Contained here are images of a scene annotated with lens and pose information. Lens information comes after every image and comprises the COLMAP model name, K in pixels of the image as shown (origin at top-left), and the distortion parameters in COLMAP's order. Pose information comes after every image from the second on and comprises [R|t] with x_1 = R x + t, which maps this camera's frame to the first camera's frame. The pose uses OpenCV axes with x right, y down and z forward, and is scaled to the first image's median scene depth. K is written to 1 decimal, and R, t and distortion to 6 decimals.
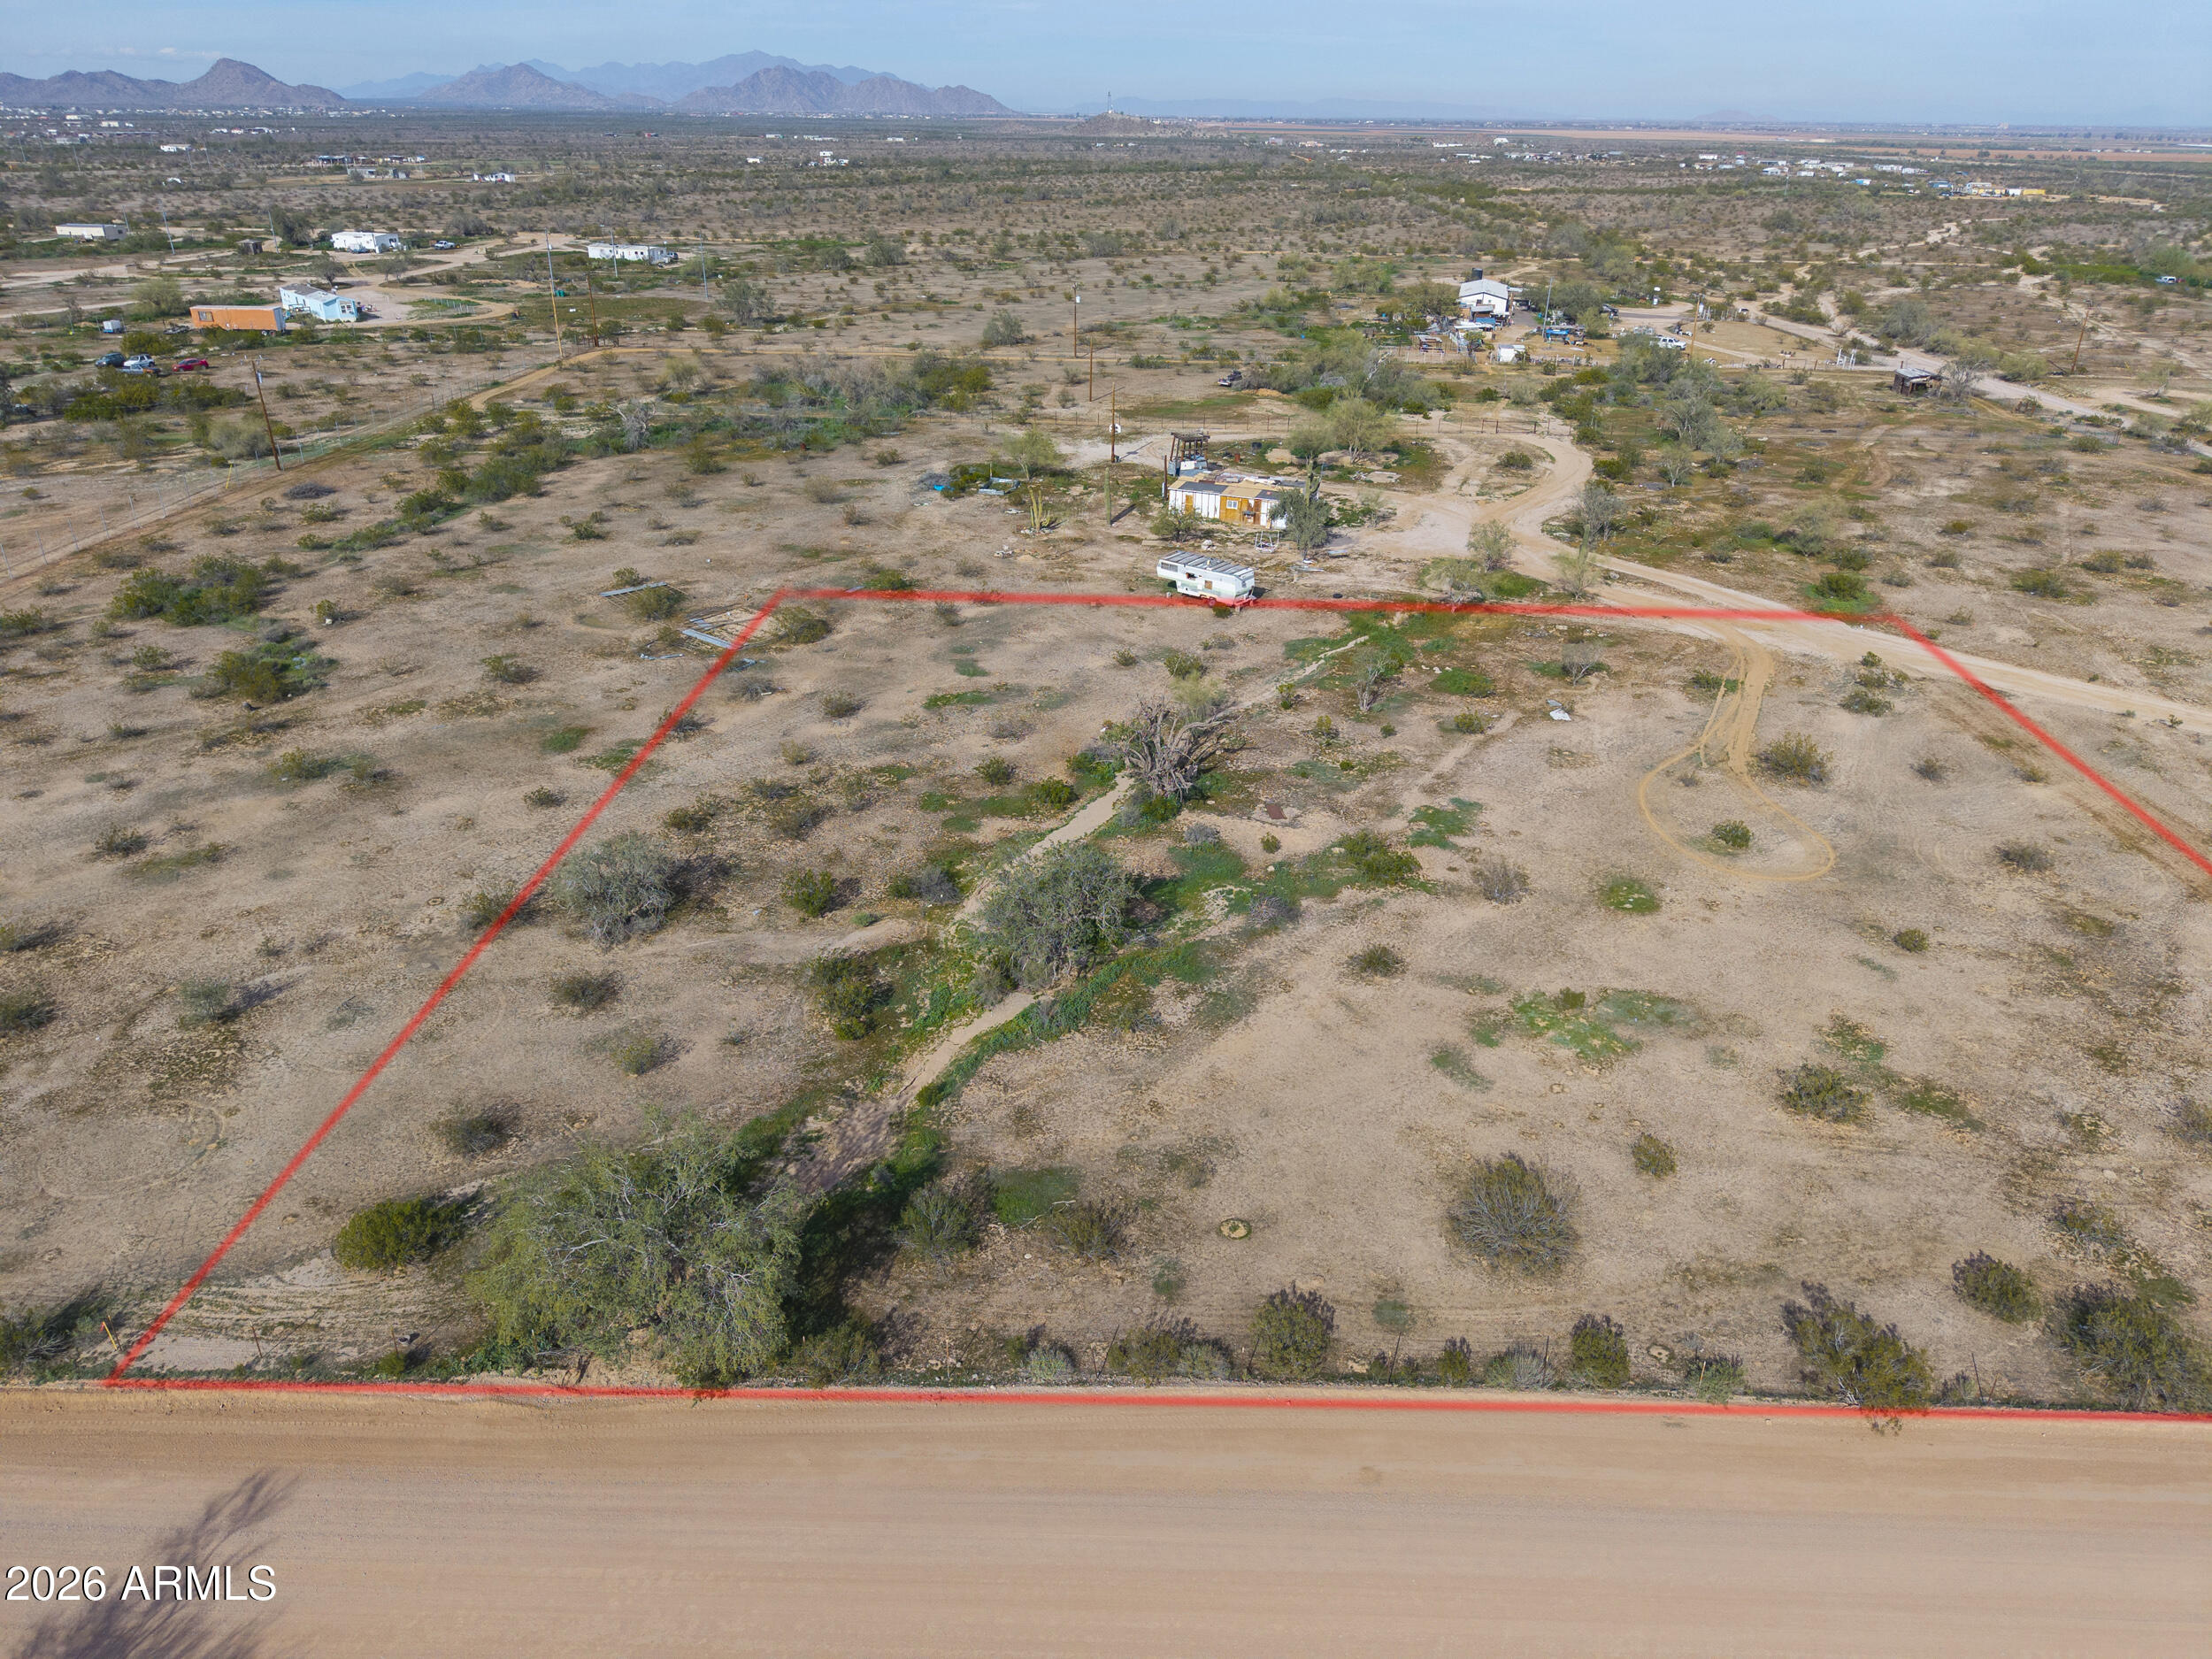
lens RADIAL K [[1495.2, 0, 1106.0], [0, 1495.2, 829.5], [0, 0, 1]] dist [0.003403, -0.005765]
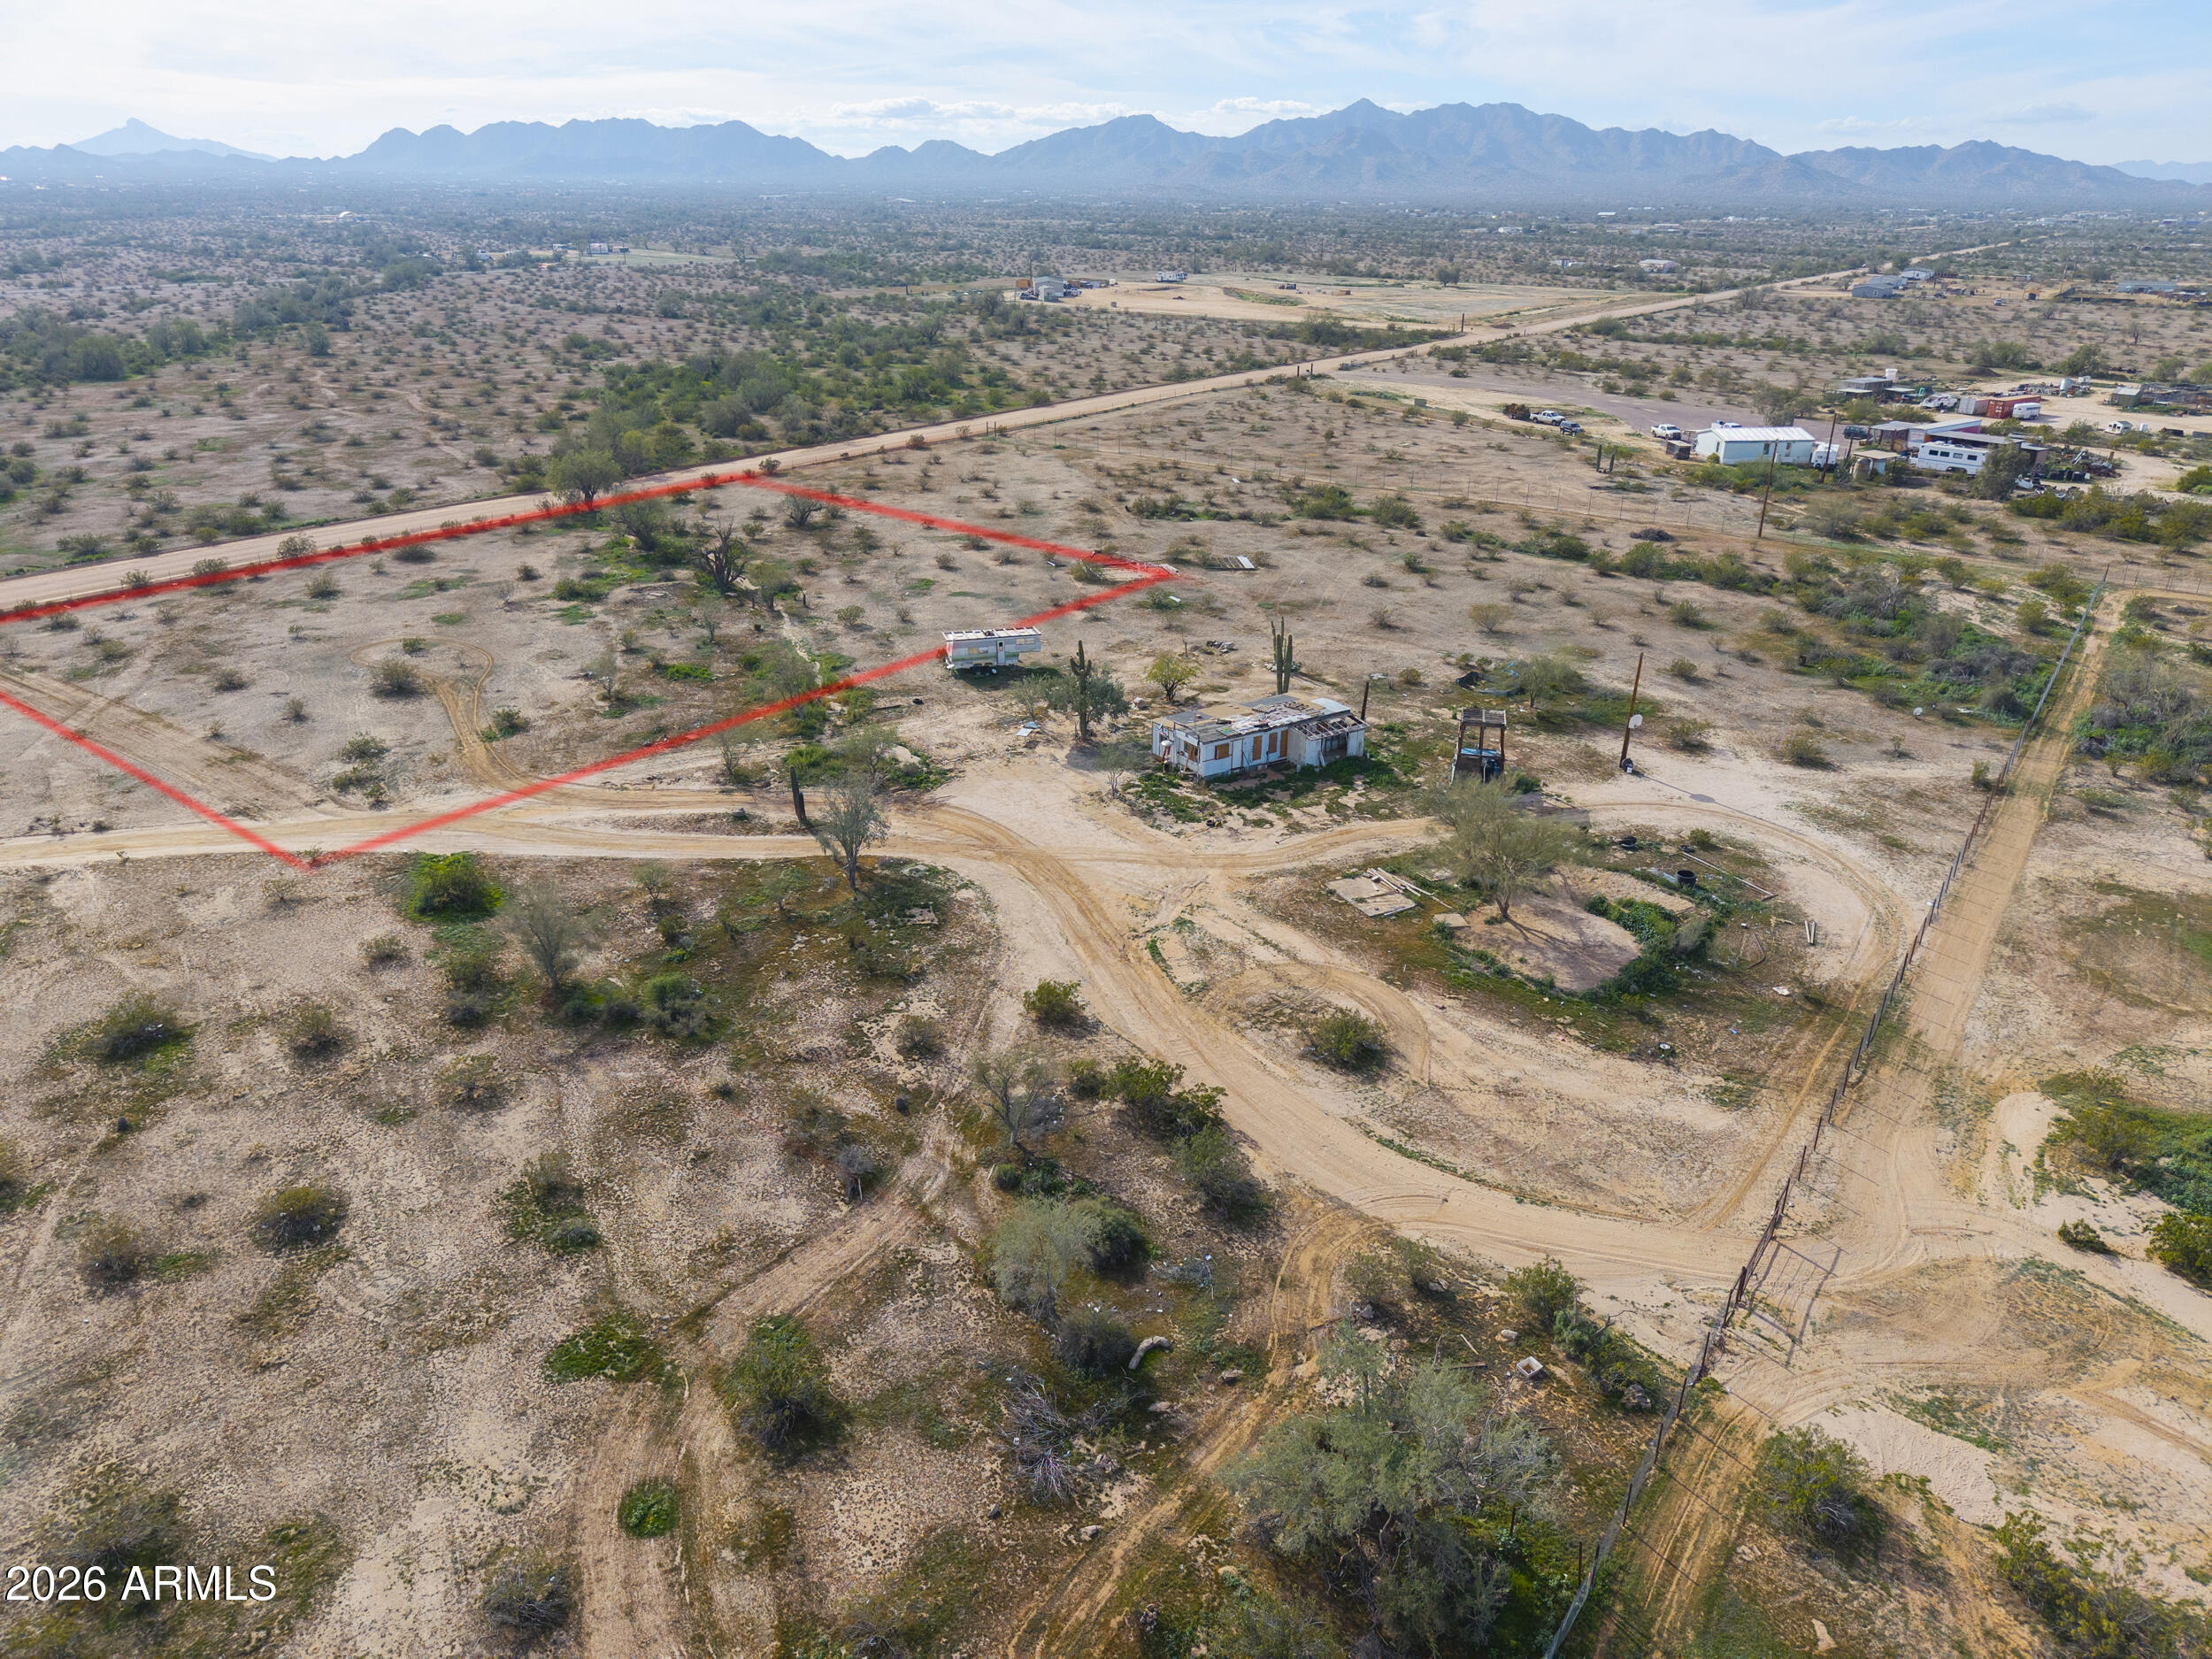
lens RADIAL K [[1495.2, 0, 1106.0], [0, 1495.2, 829.5], [0, 0, 1]] dist [0.003403, -0.005765]
pose [[-0.569652, 0.308677, -0.761719, 0.911897], [-0.358255, 0.740855, 0.568144, -0.740180], [0.739696, 0.596534, -0.311444, 1.543864]]
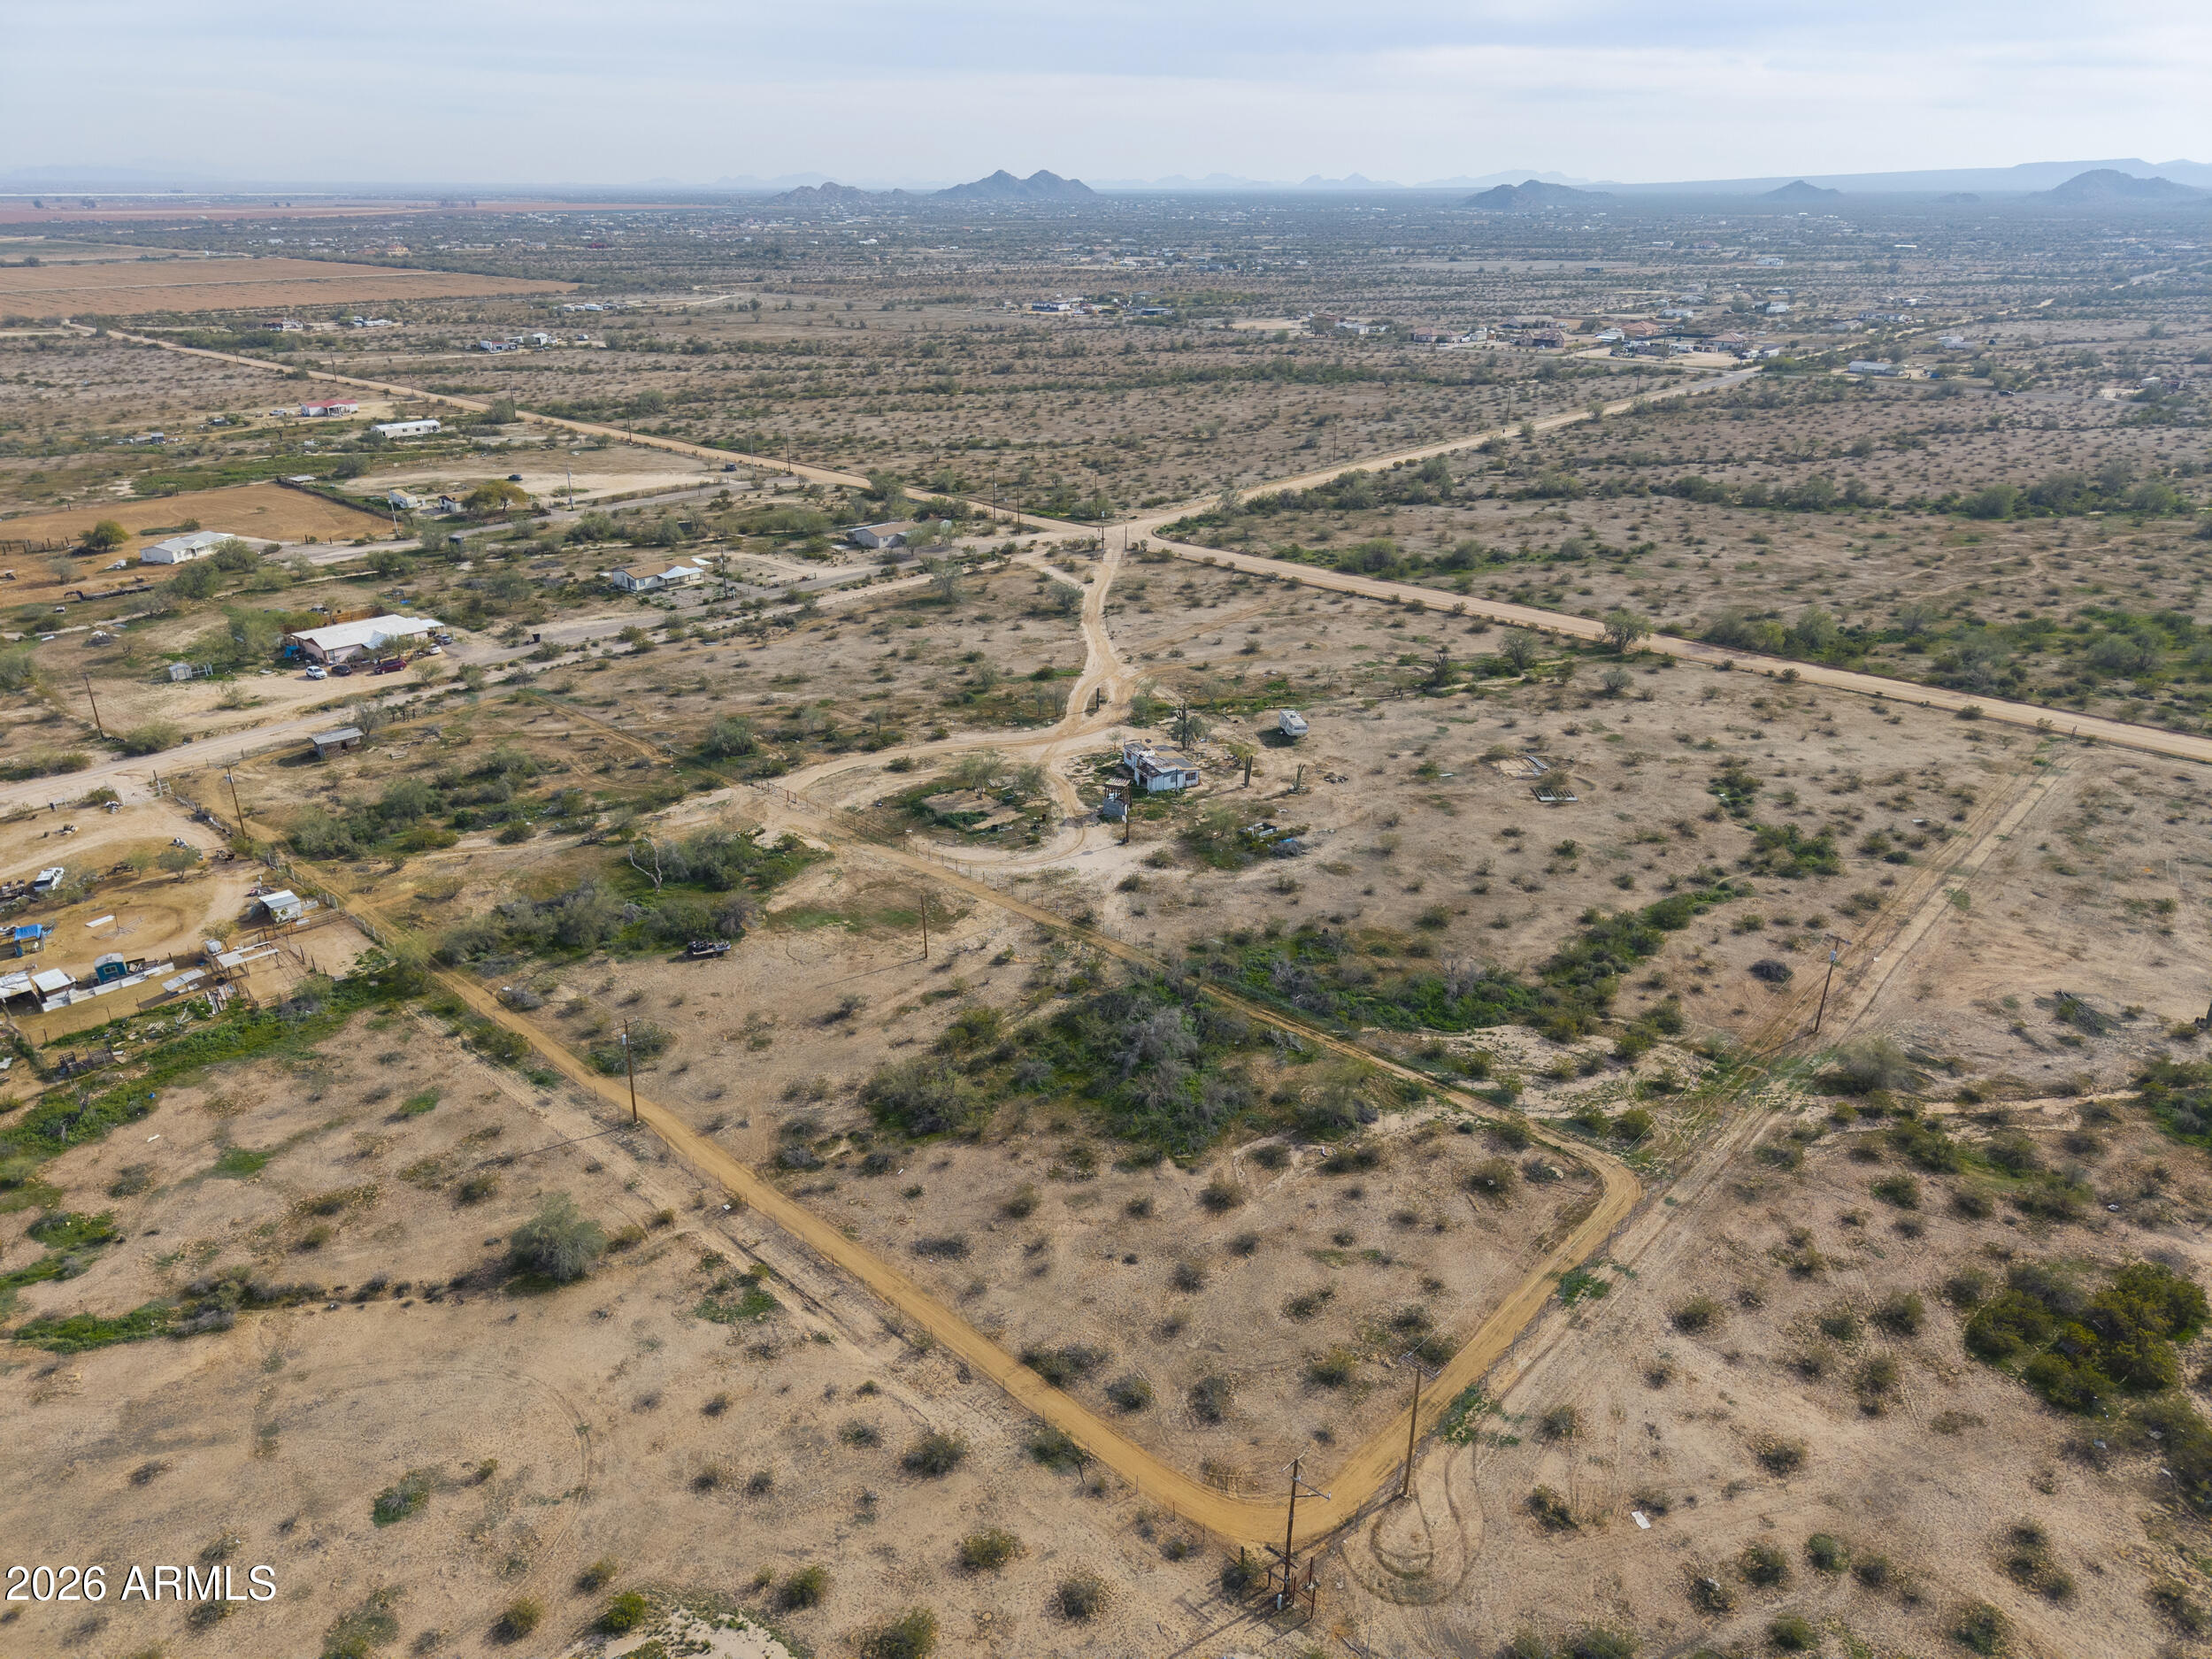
lens RADIAL K [[1495.2, 0, 1106.0], [0, 1495.2, 829.5], [0, 0, 1]] dist [0.003403, -0.005765]
pose [[-0.757400, -0.272349, 0.593440, -1.045796], [0.264953, 0.702479, 0.660547, -1.578470], [-0.596778, 0.657533, -0.459899, 2.312462]]
